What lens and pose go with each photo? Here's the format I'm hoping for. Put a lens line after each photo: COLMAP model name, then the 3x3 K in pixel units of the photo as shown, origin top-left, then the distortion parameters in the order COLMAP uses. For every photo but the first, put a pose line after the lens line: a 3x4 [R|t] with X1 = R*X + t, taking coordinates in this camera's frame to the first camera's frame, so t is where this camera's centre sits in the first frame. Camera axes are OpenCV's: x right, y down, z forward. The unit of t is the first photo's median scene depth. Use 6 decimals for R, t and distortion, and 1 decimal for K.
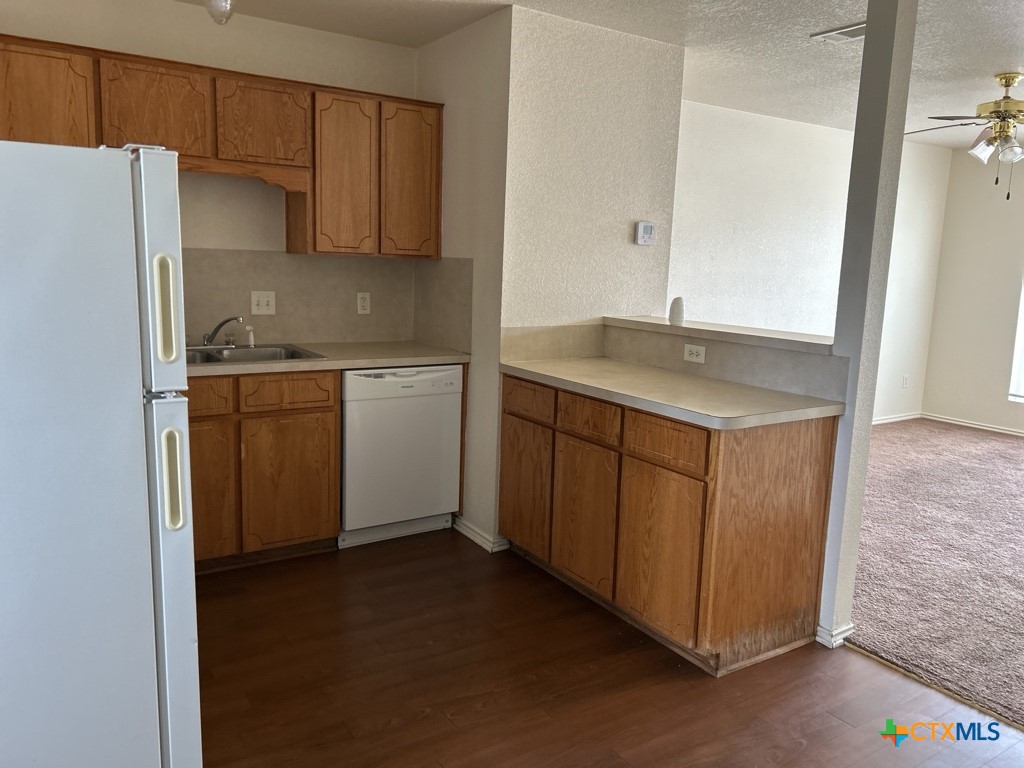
lens RADIAL K [[767.3, 0, 512.2], [0, 767.3, 379.9], [0, 0, 1]] dist [0.006728, -0.013802]
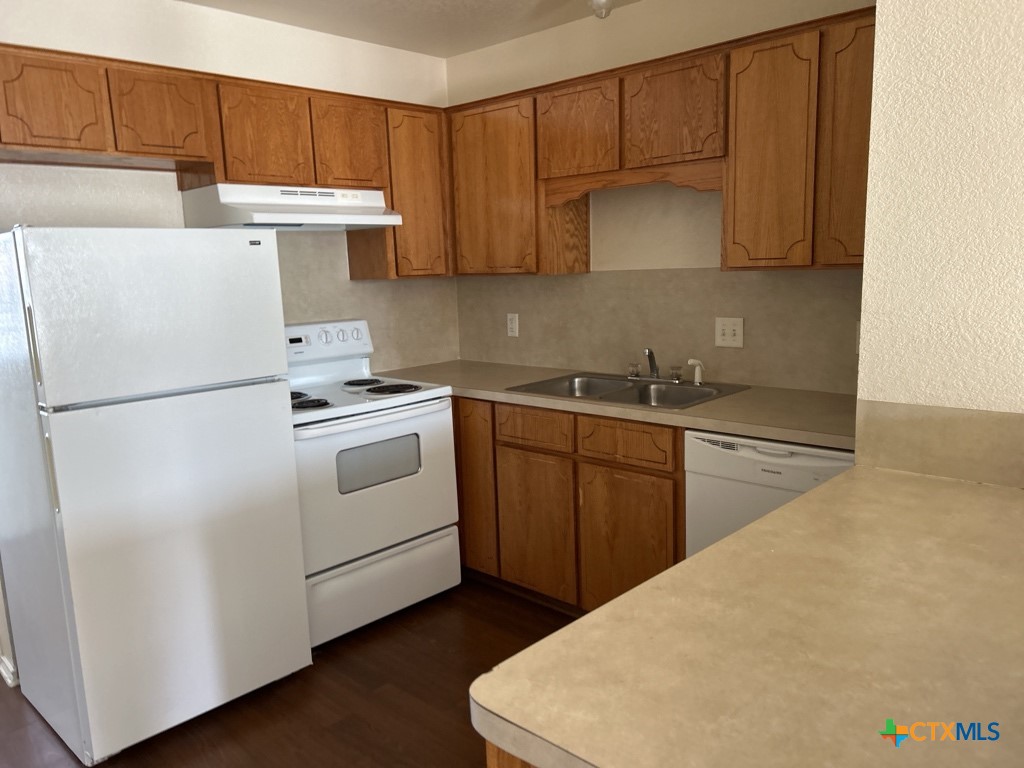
lens RADIAL K [[767.3, 0, 511.4], [0, 767.3, 391.6], [0, 0, 1]] dist [0.006728, -0.013802]
pose [[0.226669, 0.119983, -0.966553, 0.458724], [-0.111319, 0.989072, 0.096673, -0.101645], [0.967589, 0.085683, 0.237549, 0.662427]]
